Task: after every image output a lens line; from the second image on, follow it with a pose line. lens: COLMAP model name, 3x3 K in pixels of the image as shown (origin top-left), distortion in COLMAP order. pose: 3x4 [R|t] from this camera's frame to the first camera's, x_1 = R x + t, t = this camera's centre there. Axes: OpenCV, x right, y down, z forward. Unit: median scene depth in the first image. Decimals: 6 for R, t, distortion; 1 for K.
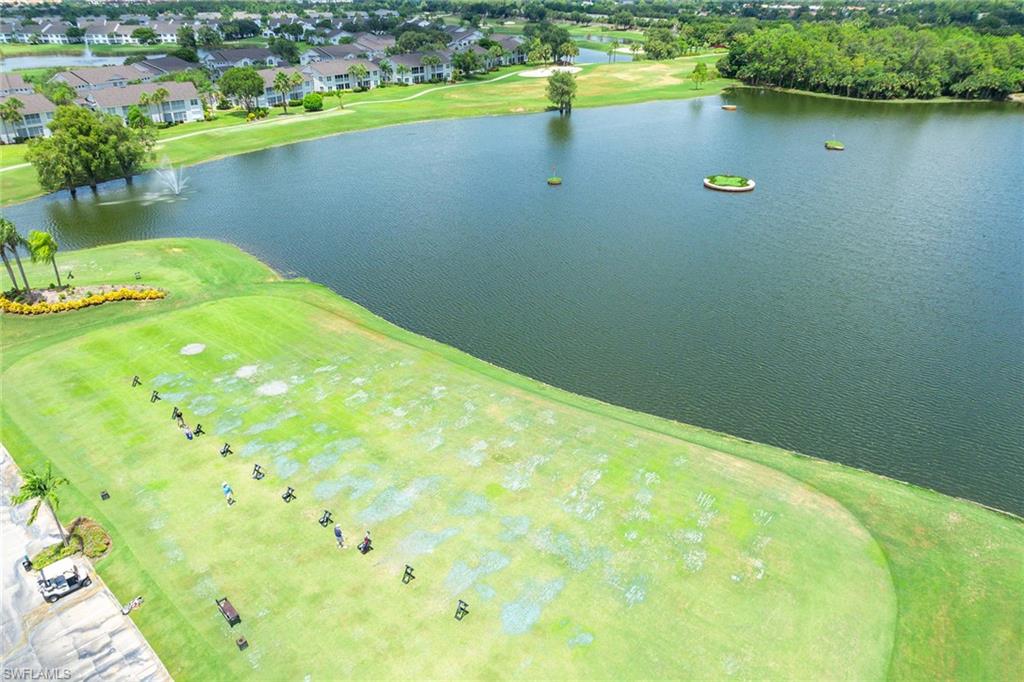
lens RADIAL K [[710.1, 0, 511.8], [0, 710.1, 339.2], [0, 0, 1]] dist [-0.036401, 0.025006]
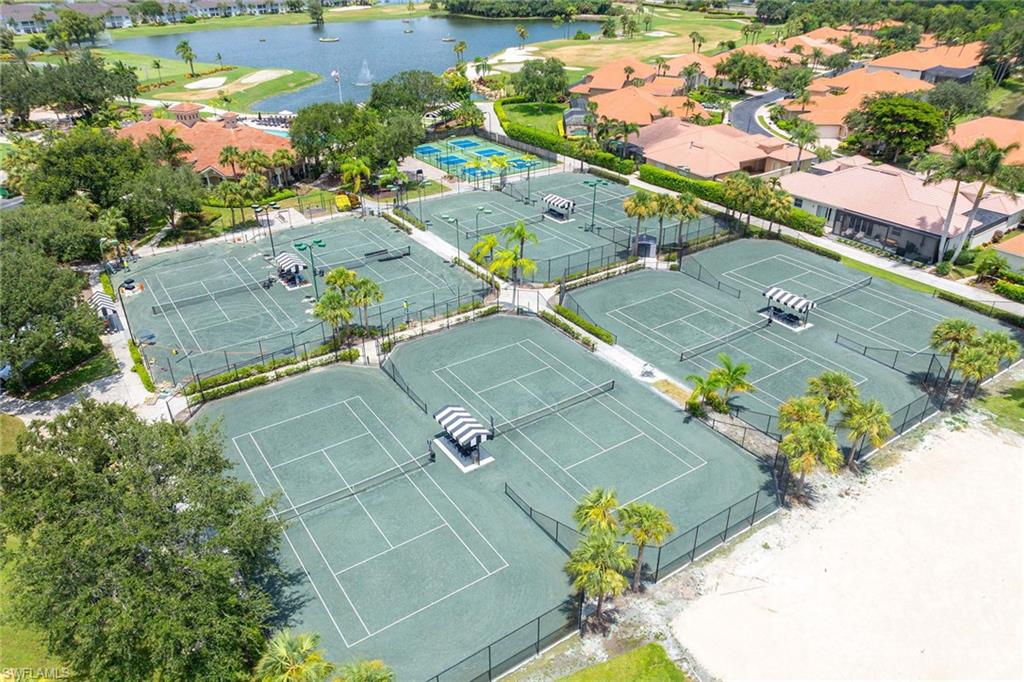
lens RADIAL K [[710.1, 0, 511.8], [0, 710.1, 339.2], [0, 0, 1]] dist [-0.036401, 0.025006]
pose [[0.999940, -0.006806, 0.008545, 0.529441], [0.006441, 0.999095, 0.042041, 0.427106], [-0.008823, -0.041984, 0.999079, -0.895203]]
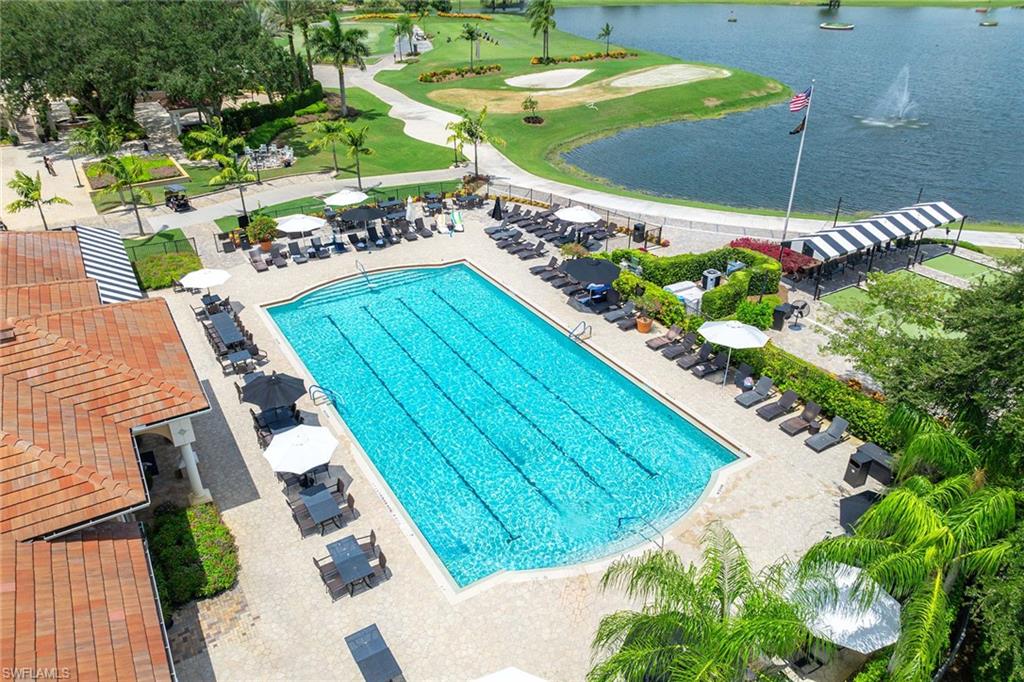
lens RADIAL K [[710.1, 0, 511.8], [0, 710.1, 339.2], [0, 0, 1]] dist [-0.036401, 0.025006]
pose [[0.802783, 0.289322, -0.521375, 0.410935], [-0.265455, 0.956376, 0.121982, 0.240725], [0.533922, 0.040476, 0.844564, -0.351684]]
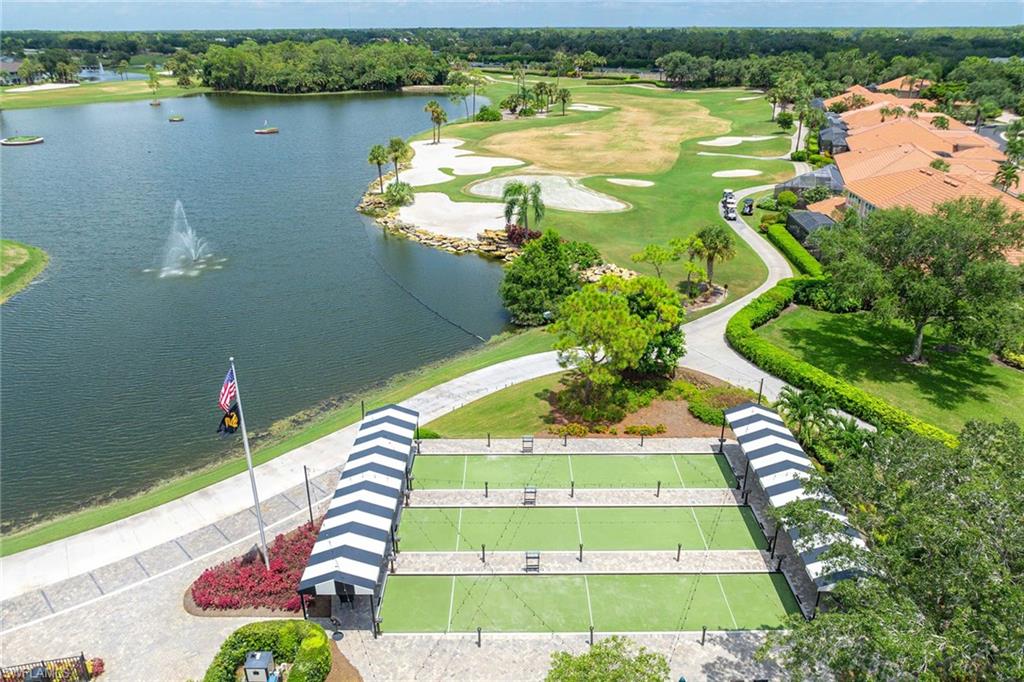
lens RADIAL K [[710.1, 0, 511.8], [0, 710.1, 339.2], [0, 0, 1]] dist [-0.036401, 0.025006]
pose [[0.924431, -0.152210, 0.349656, 0.360918], [0.169194, 0.985412, -0.018357, 0.183951], [-0.341761, 0.076129, 0.936698, -0.291443]]
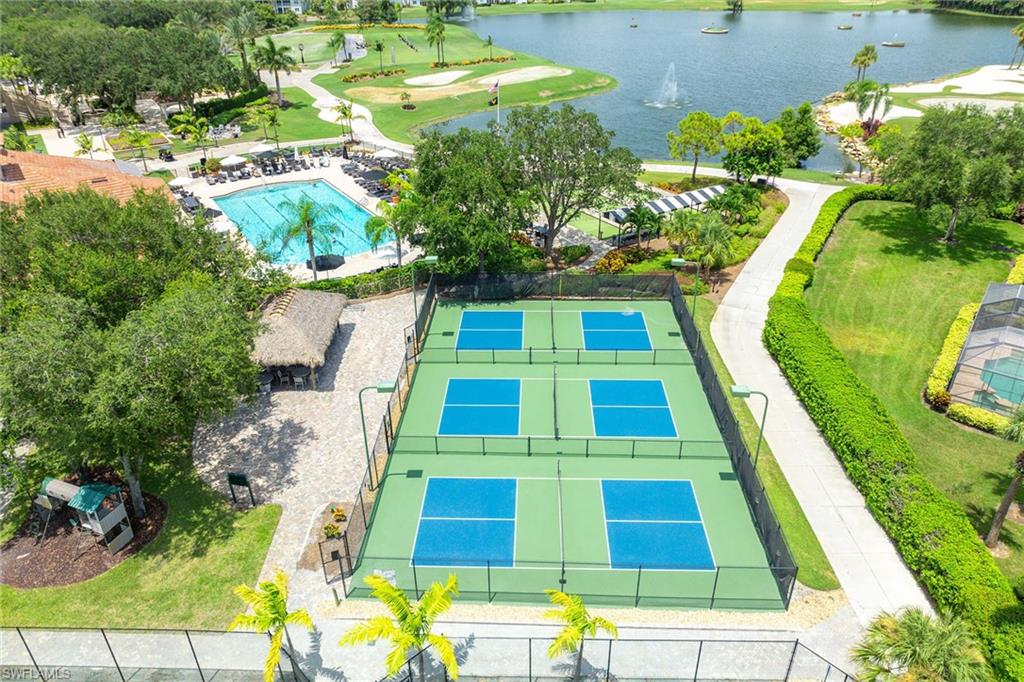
lens RADIAL K [[710.1, 0, 511.8], [0, 710.1, 339.2], [0, 0, 1]] dist [-0.036401, 0.025006]
pose [[0.813304, 0.276675, -0.511847, 0.583981], [-0.250723, 0.960492, 0.120799, 0.258654], [0.525047, 0.030085, 0.850541, -0.451320]]
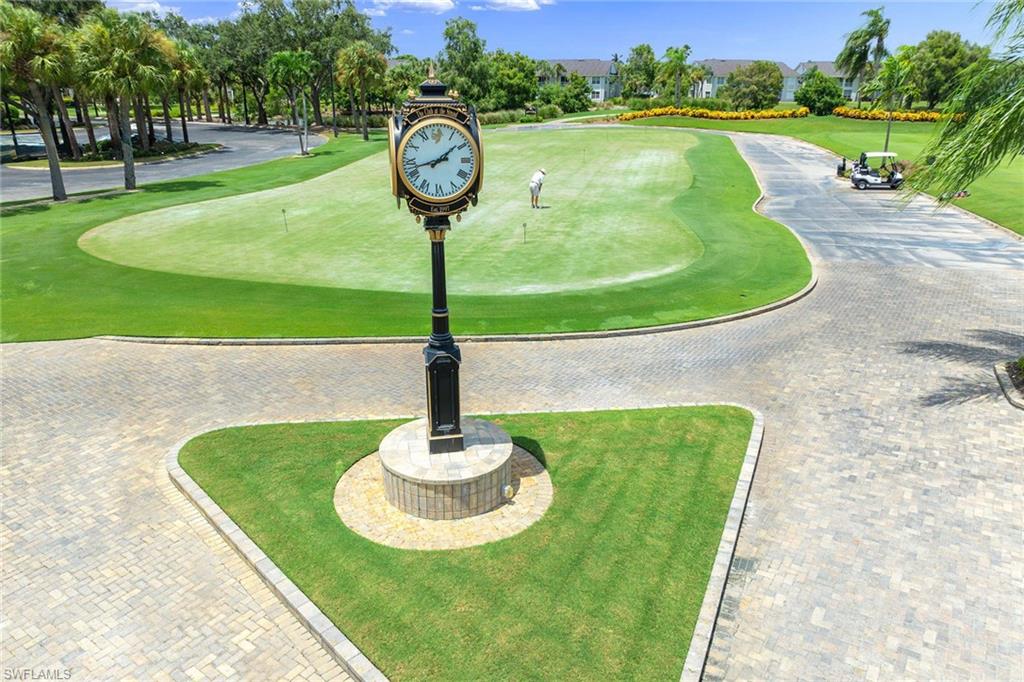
lens RADIAL K [[710.1, 0, 511.8], [0, 710.1, 339.2], [0, 0, 1]] dist [-0.036401, 0.025006]
pose [[0.530462, 0.294827, -0.794787, -0.022532], [-0.378398, 0.921333, 0.089217, 0.113537], [0.758568, 0.253419, 0.600295, 0.032744]]
